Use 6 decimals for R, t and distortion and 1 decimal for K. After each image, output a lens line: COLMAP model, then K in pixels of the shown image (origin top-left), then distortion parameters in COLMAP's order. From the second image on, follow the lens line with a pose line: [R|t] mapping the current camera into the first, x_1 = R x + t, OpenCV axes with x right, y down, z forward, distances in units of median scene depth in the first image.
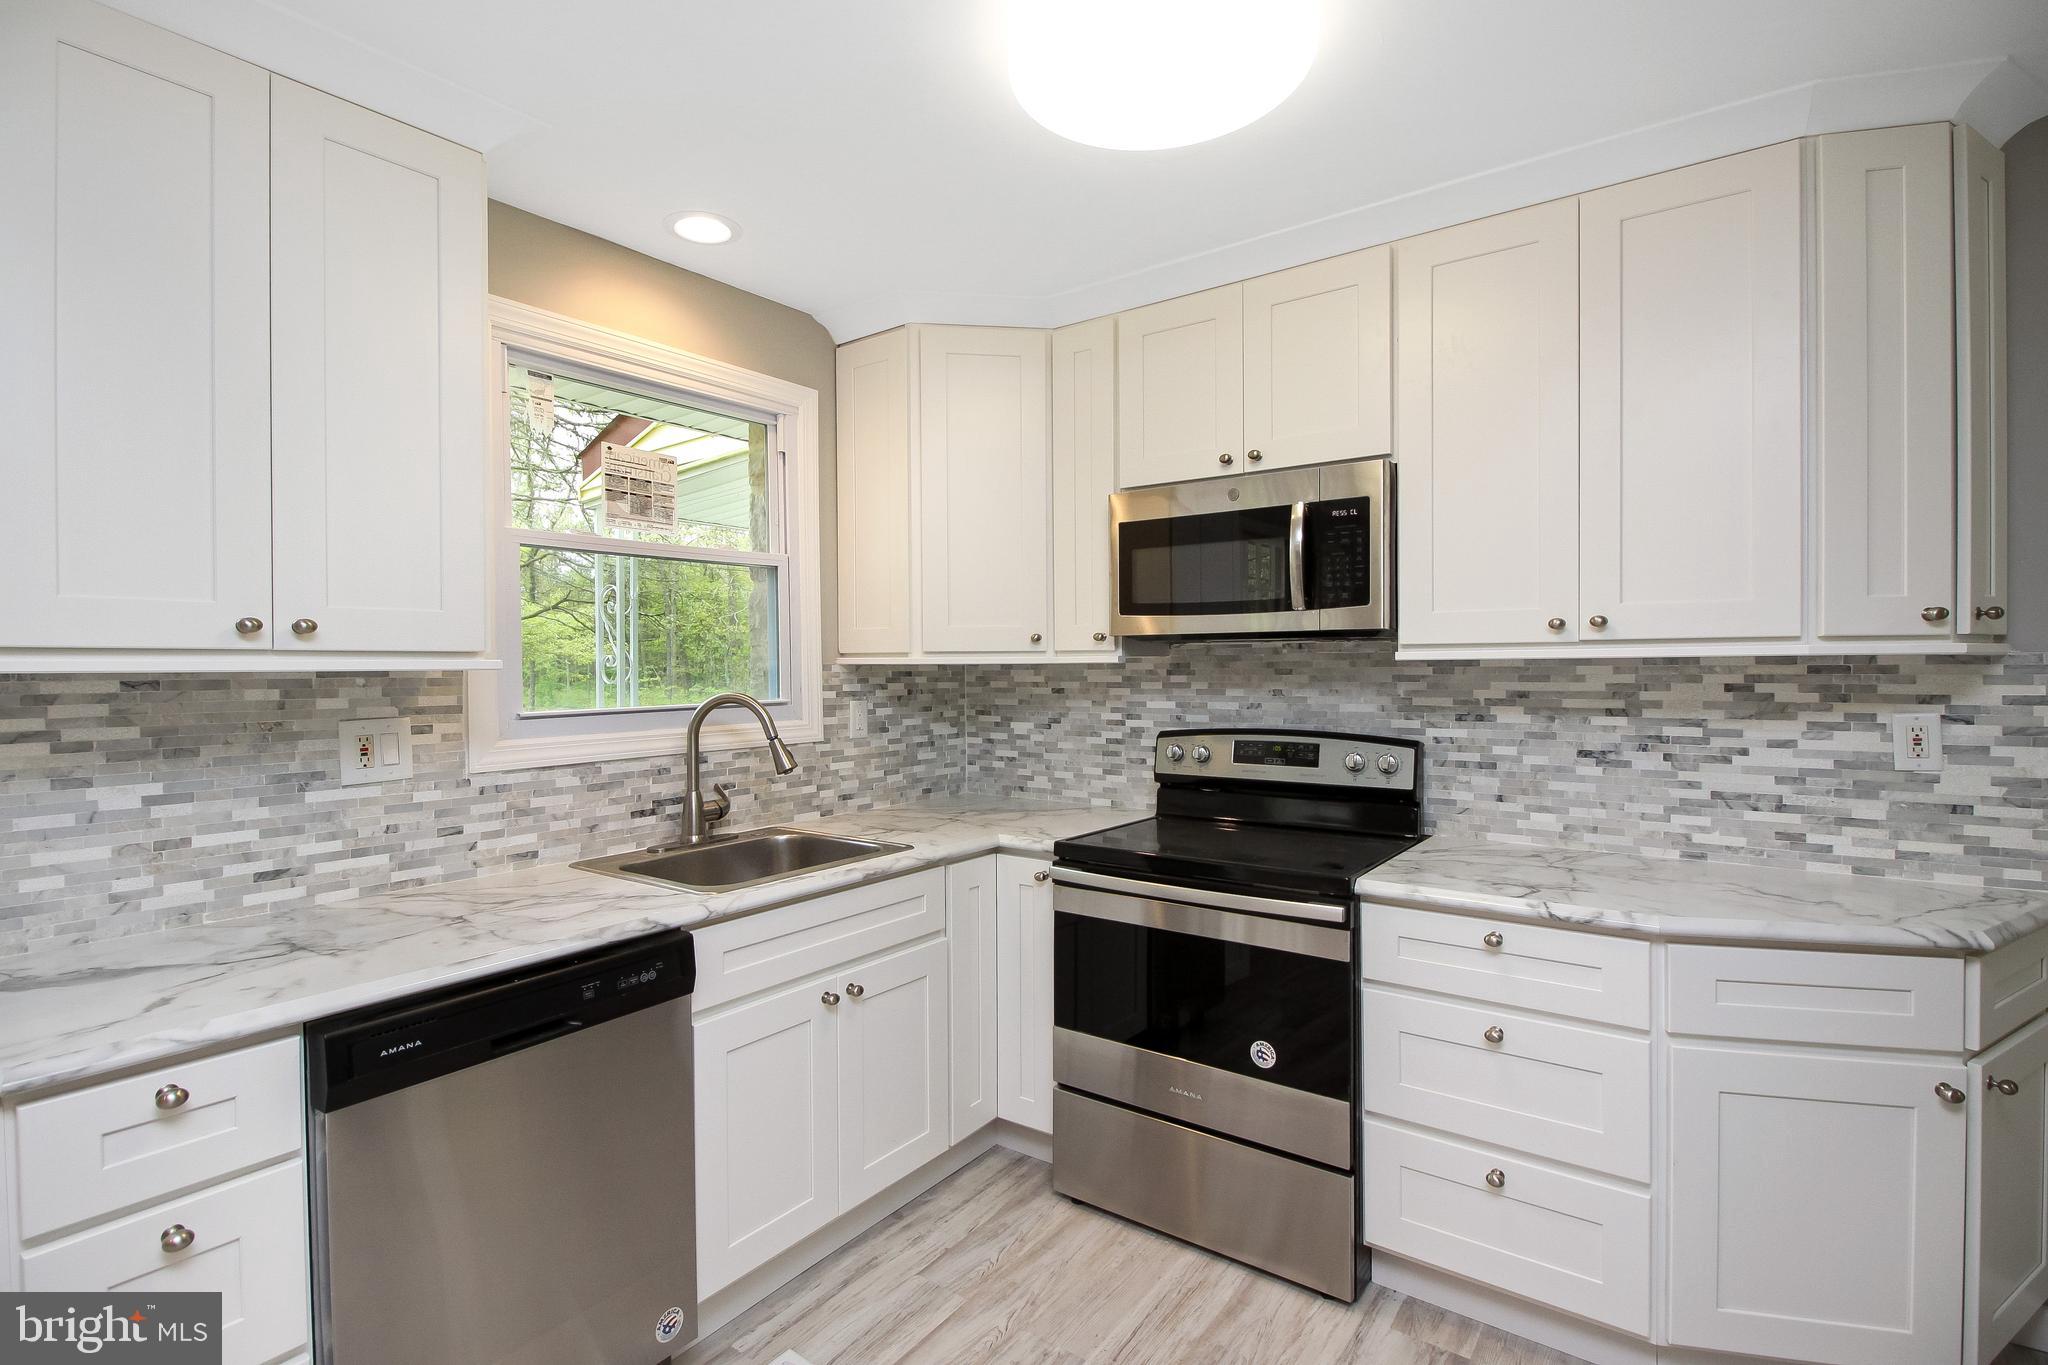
lens RADIAL K [[959.0, 0, 1017.6], [0, 959.0, 675.3], [0, 0, 1]] dist [0.015172, -0.019942]
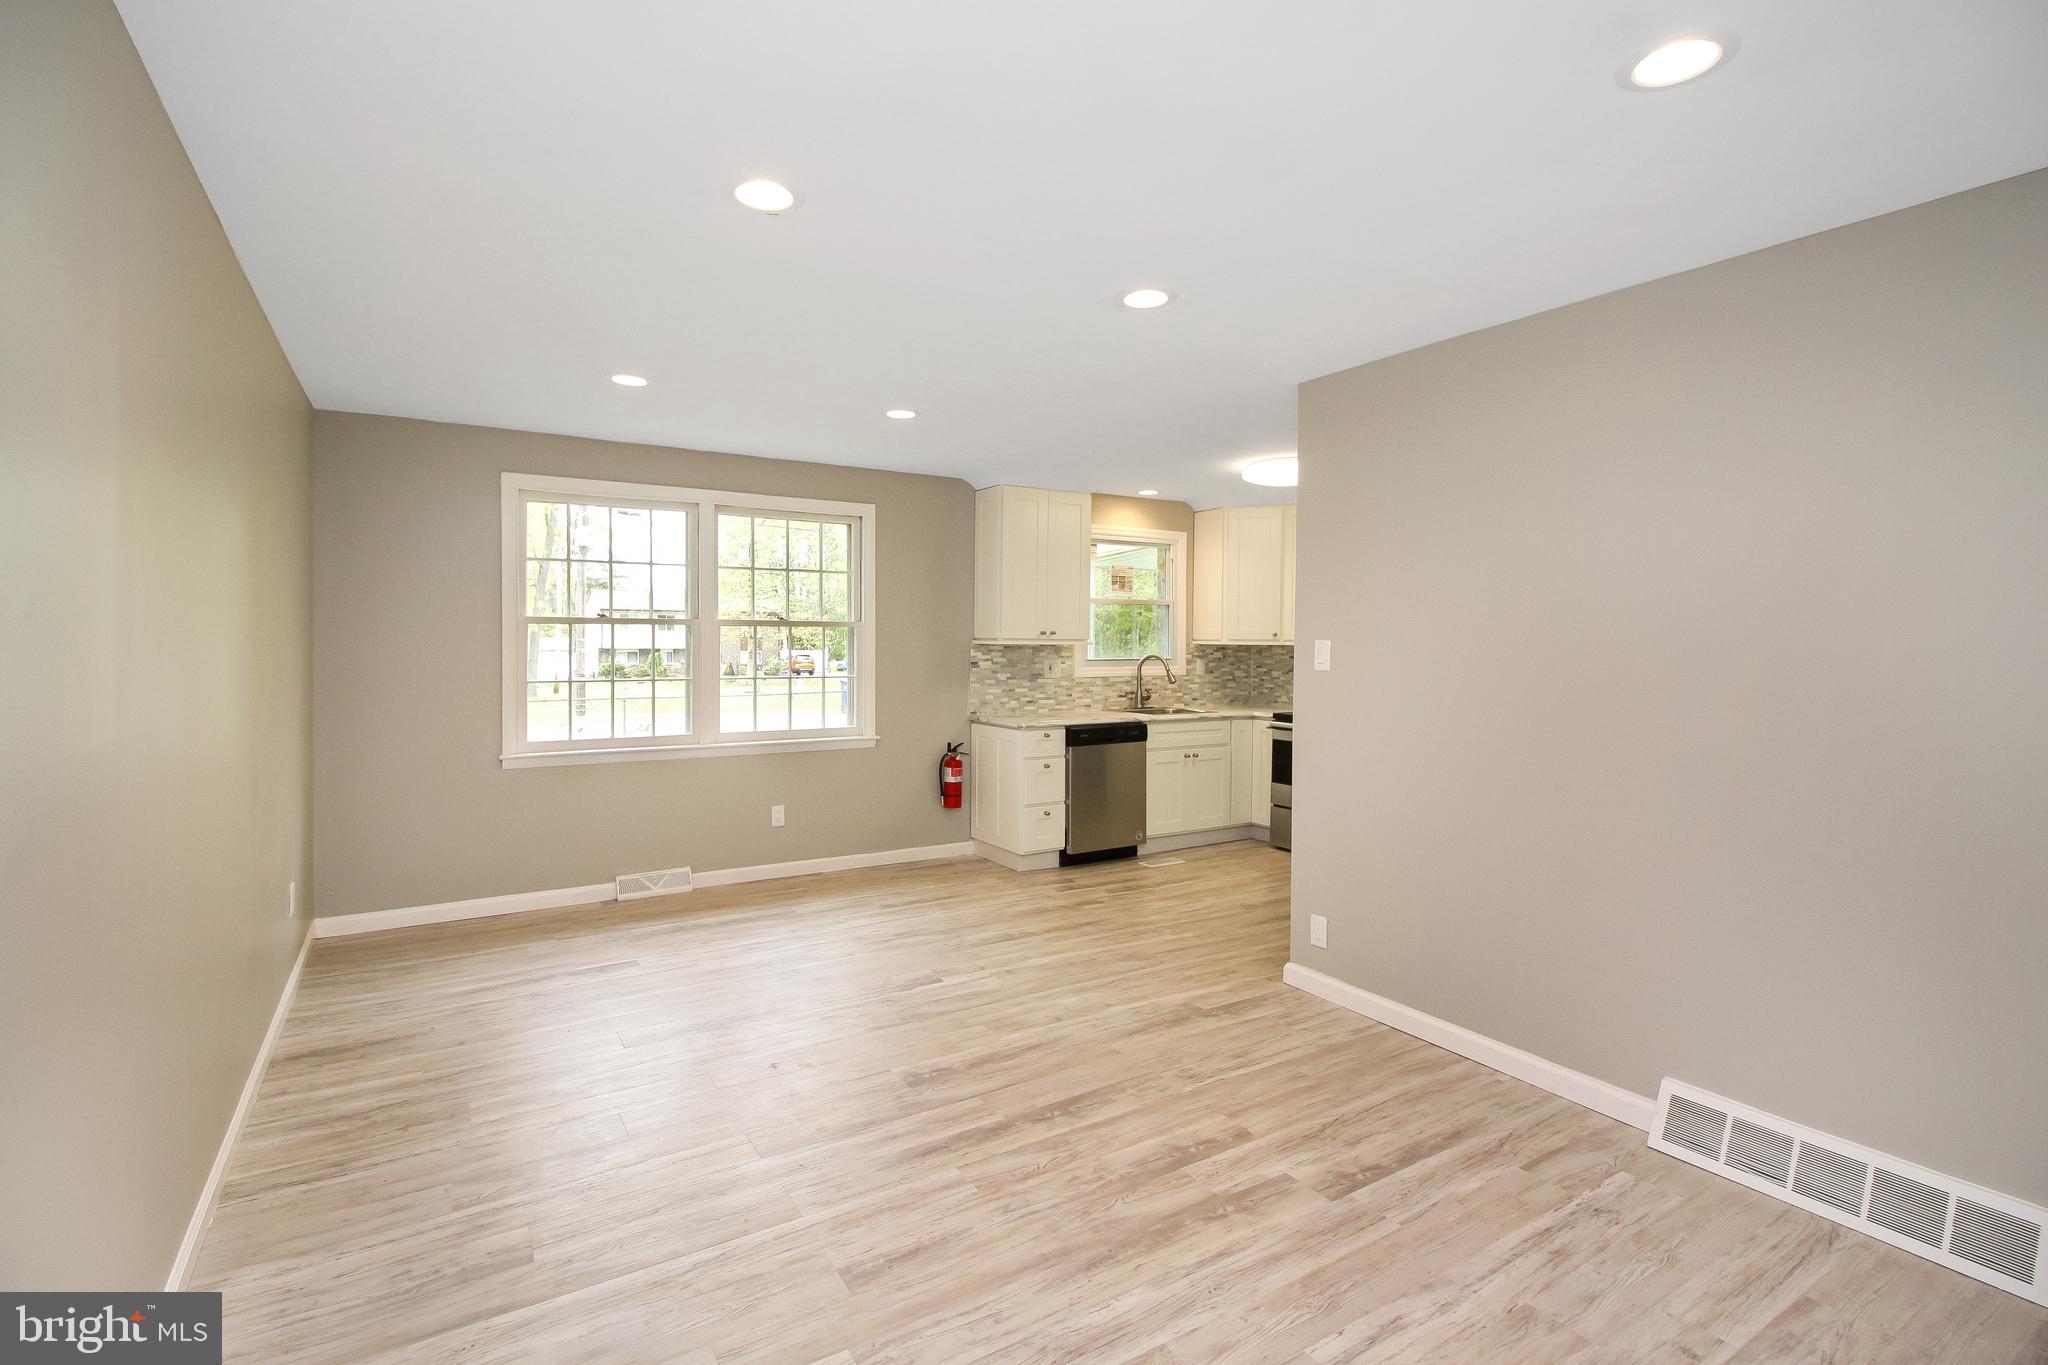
lens RADIAL K [[950.3, 0, 1011.9], [0, 950.3, 652.8], [0, 0, 1]] dist [0.000168, -0.010099]
pose [[0.928714, 0.020496, -0.370230, 0.339618], [-0.018852, 0.999790, 0.008058, 0.000402], [0.370318, -0.000504, 0.928905, -1.708166]]
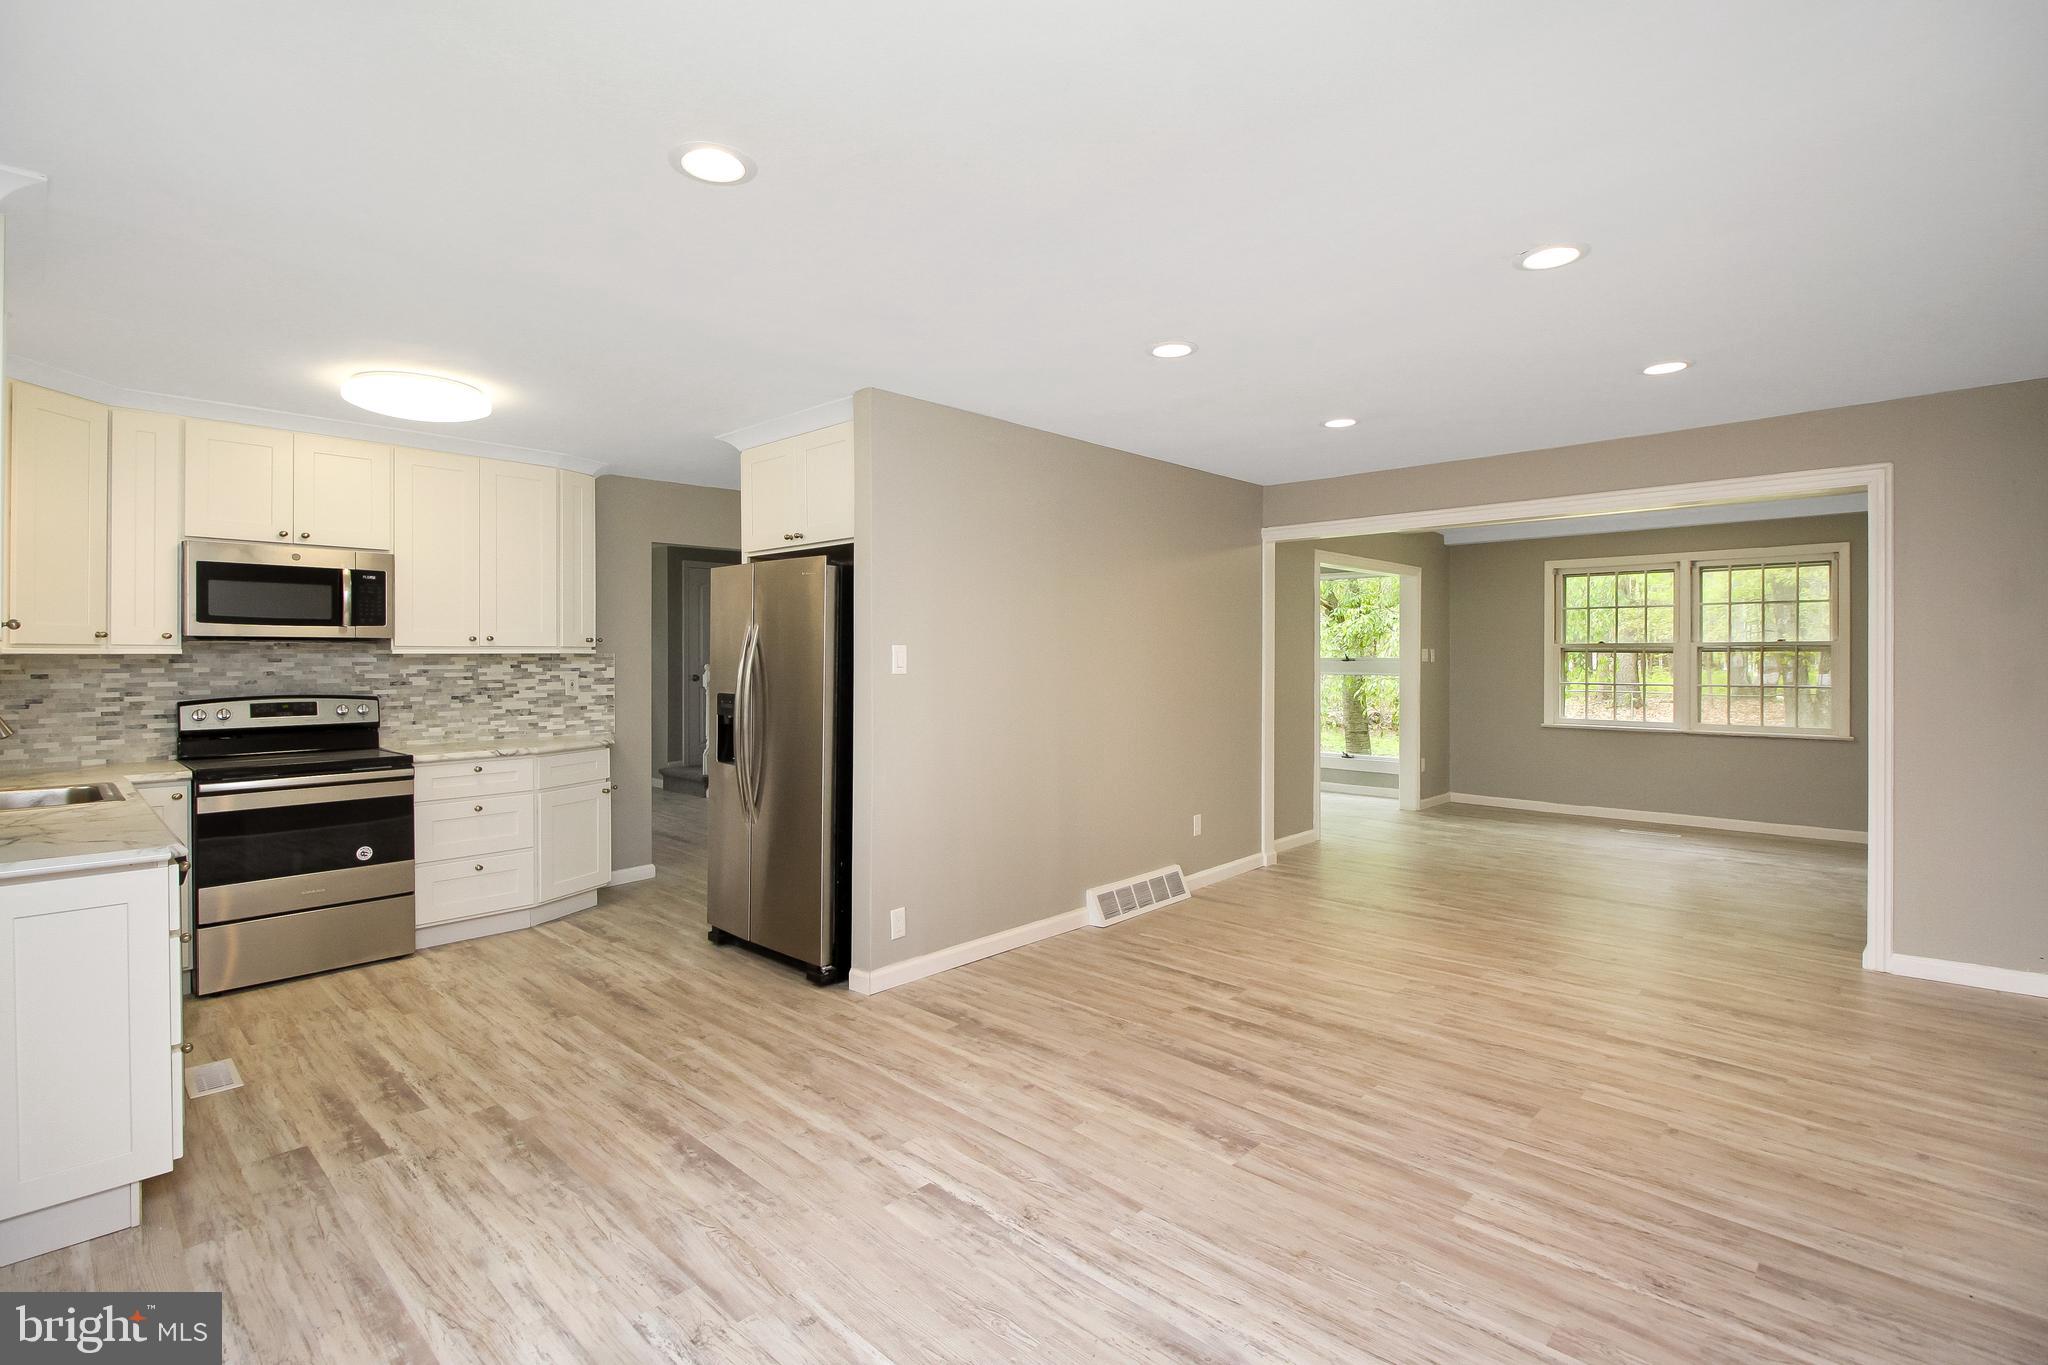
lens RADIAL K [[950.3, 0, 1011.9], [0, 950.3, 652.8], [0, 0, 1]] dist [0.000168, -0.010099]
pose [[0.119352, 0.010384, 0.992798, -1.331709], [0.011488, 0.999864, -0.011839, 0.019307], [-0.992786, 0.012818, 0.119217, -0.484776]]
